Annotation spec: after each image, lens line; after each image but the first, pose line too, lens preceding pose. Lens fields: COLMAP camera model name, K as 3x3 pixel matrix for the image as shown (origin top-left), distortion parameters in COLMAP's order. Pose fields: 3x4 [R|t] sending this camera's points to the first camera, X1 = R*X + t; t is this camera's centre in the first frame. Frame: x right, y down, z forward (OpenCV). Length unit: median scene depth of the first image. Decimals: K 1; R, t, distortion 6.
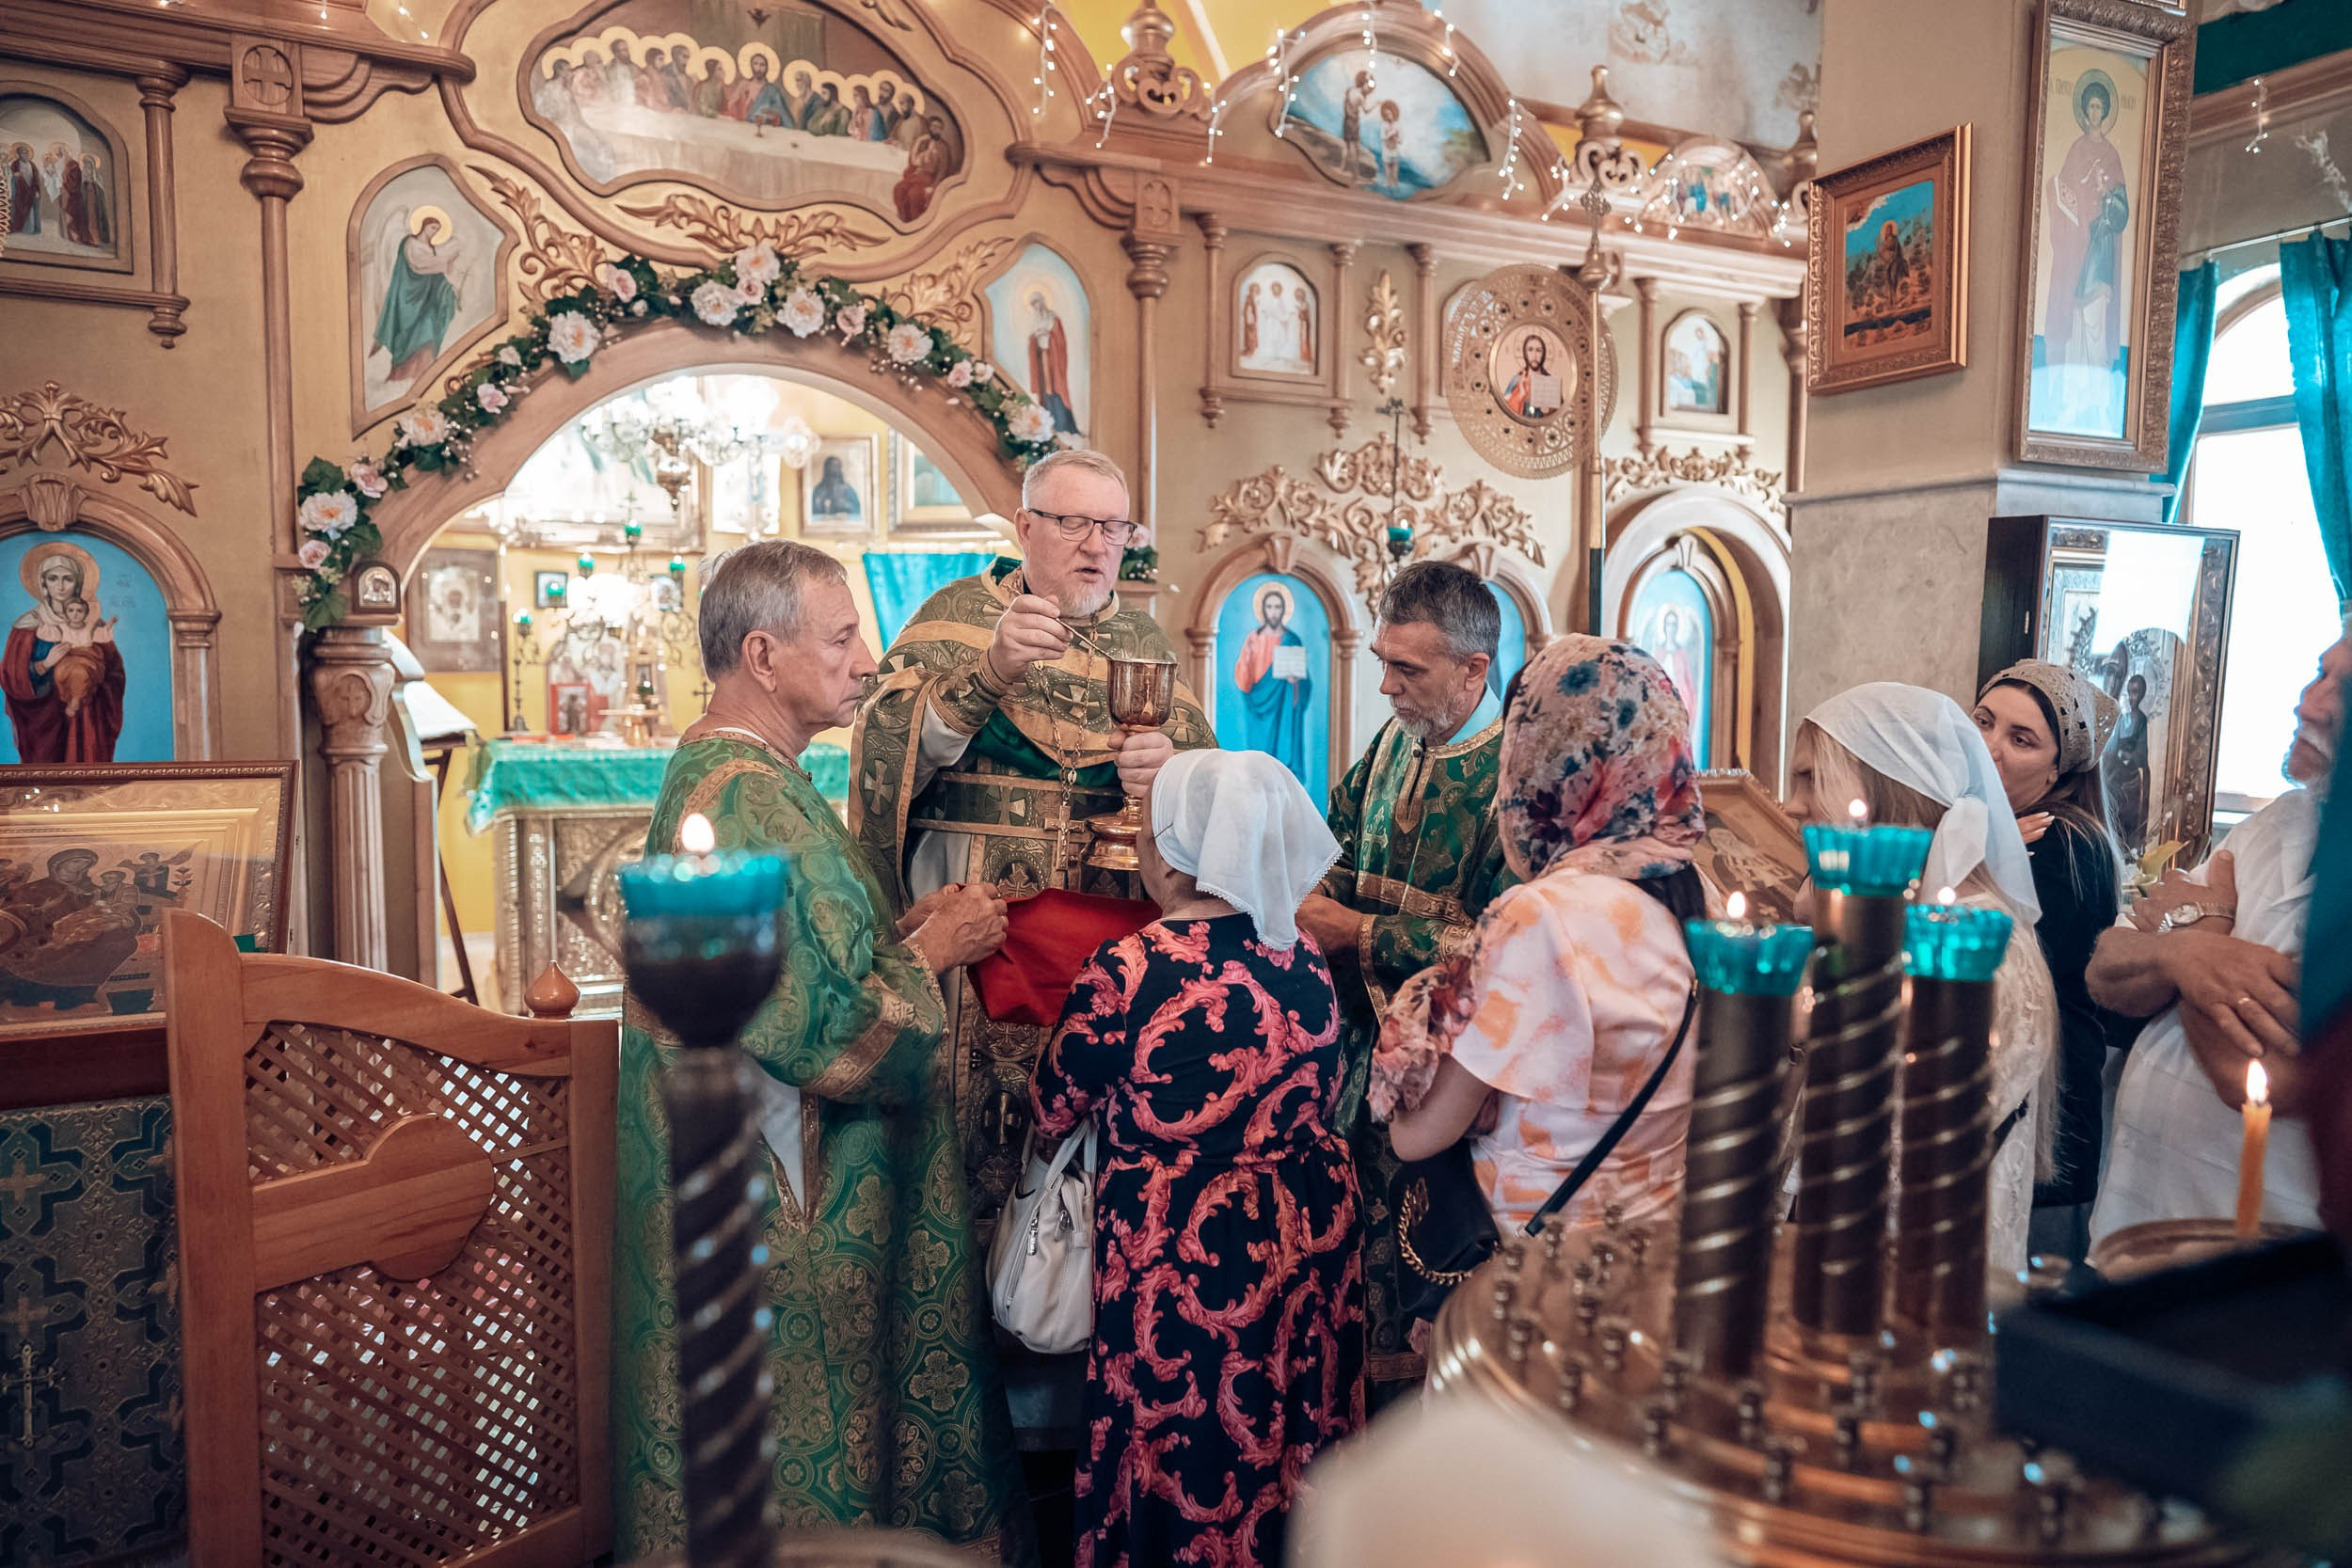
lens RADIAL K [[1566.6, 0, 1166.2], [0, 1566.6, 767.3], [0, 0, 1]] dist [-0.045577, 0.067635]
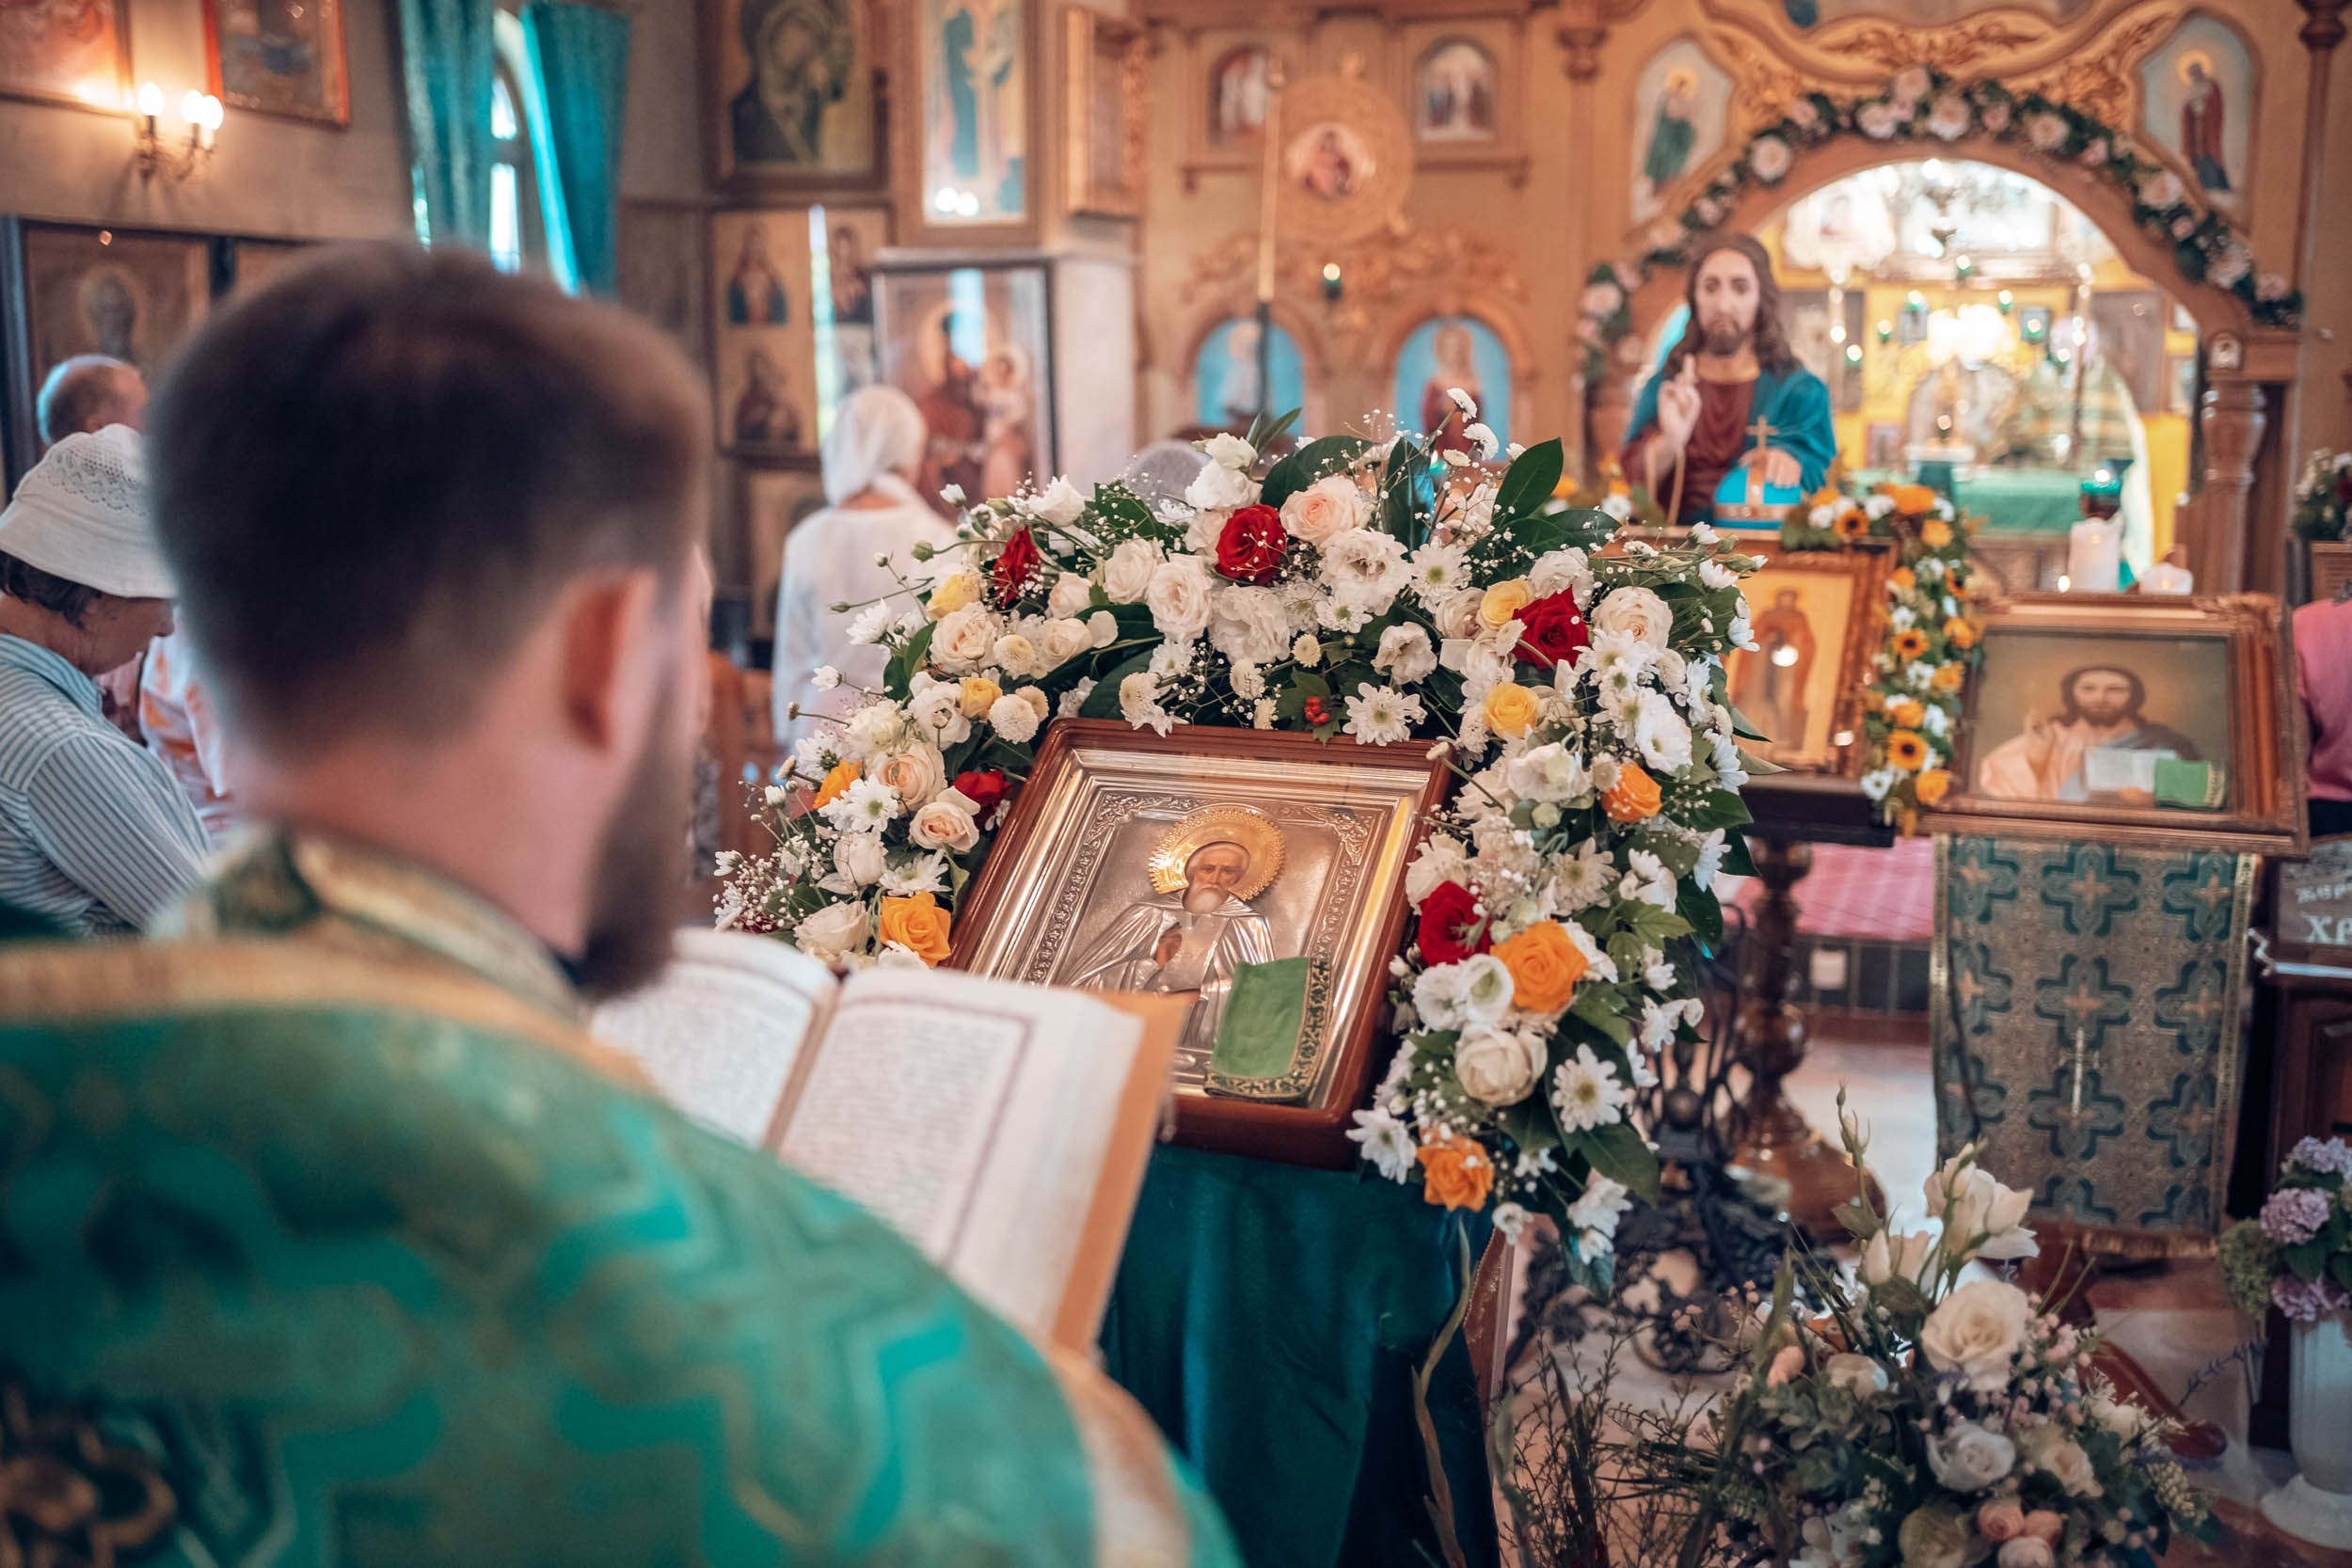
lens RADIAL K [[2405.7, 0, 1170.5], [0, 2405.7, 724.5], [0, 0, 1]] dist [-0.036440, 0.083251]
pose [[0.682731, 0.106376, -0.722885, 0.714338], [-0.041335, 0.993384, 0.107142, 0.003446], [0.729500, -0.043269, 0.682611, -0.700473]]
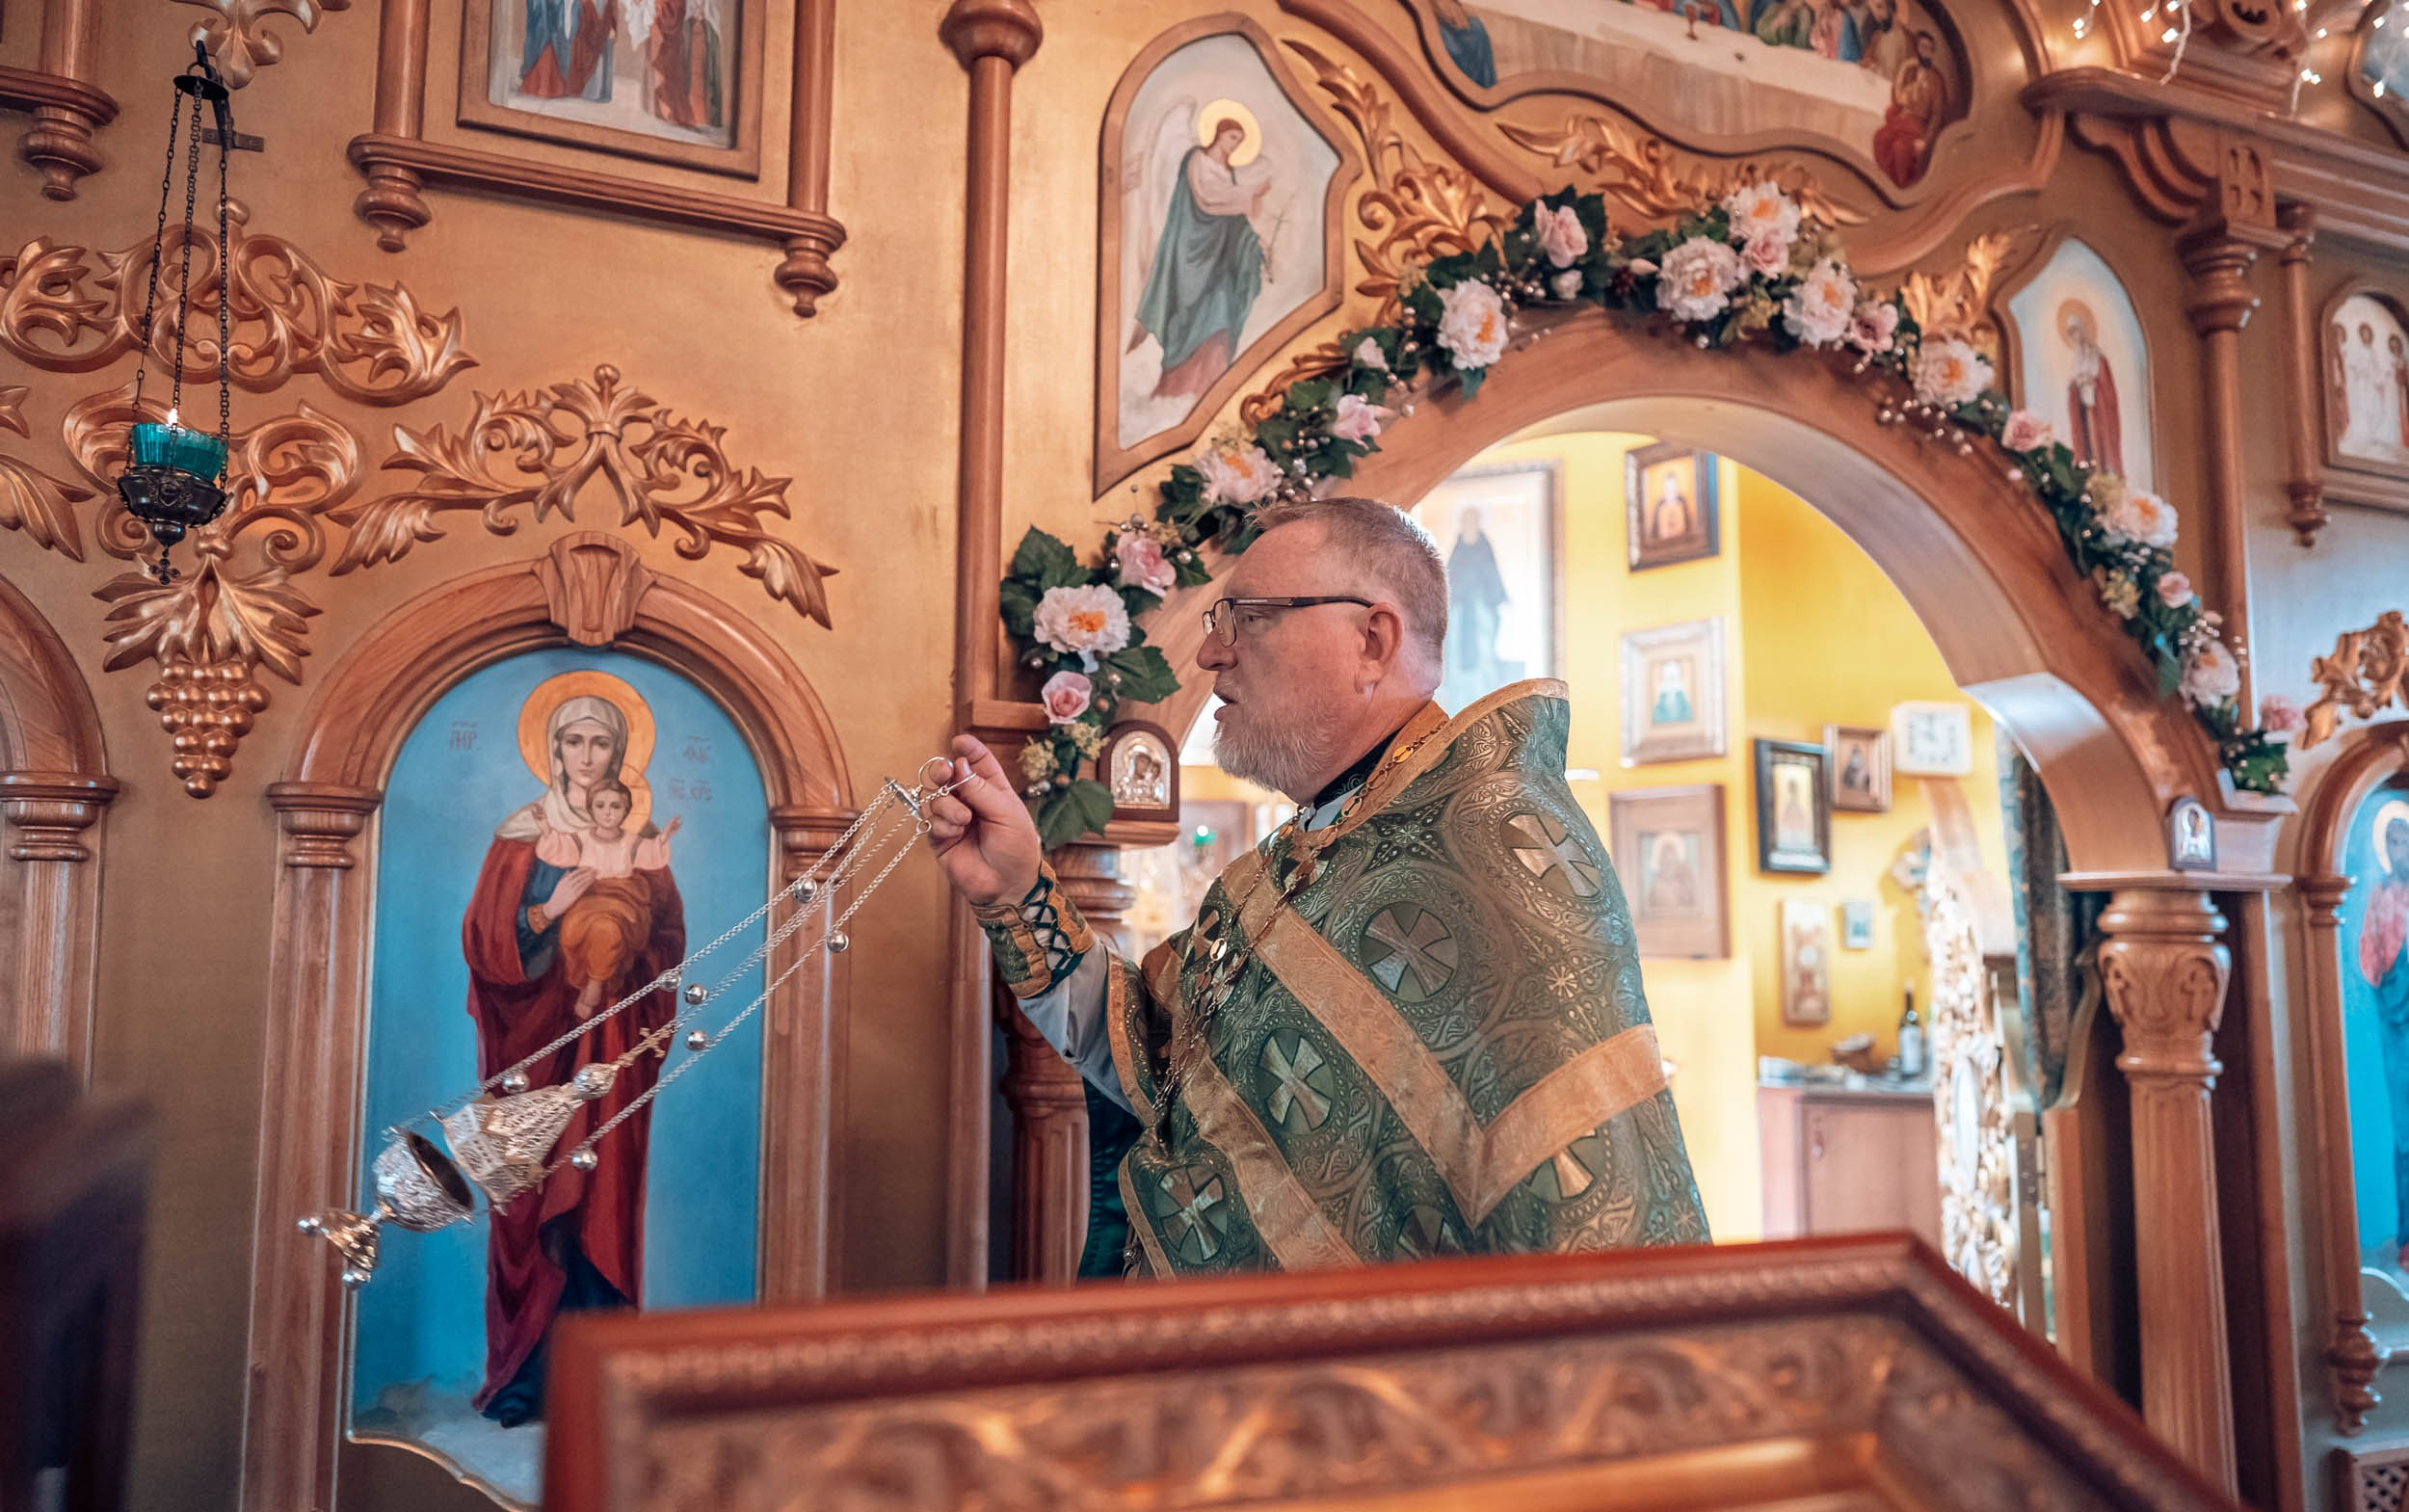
lens RADIAL K [[1617.4, 0, 1200.9], [0, 1617.4, 797.8], [0, 0, 1]] dist [0.006660, 0.002595]
pose [[0.998909, 0.000890, -0.046681, -0.408611], [-0.008464, 0.986702, -0.162319, -0.017217], [0.045916, 0.162537, 0.985634, 0.417912]]
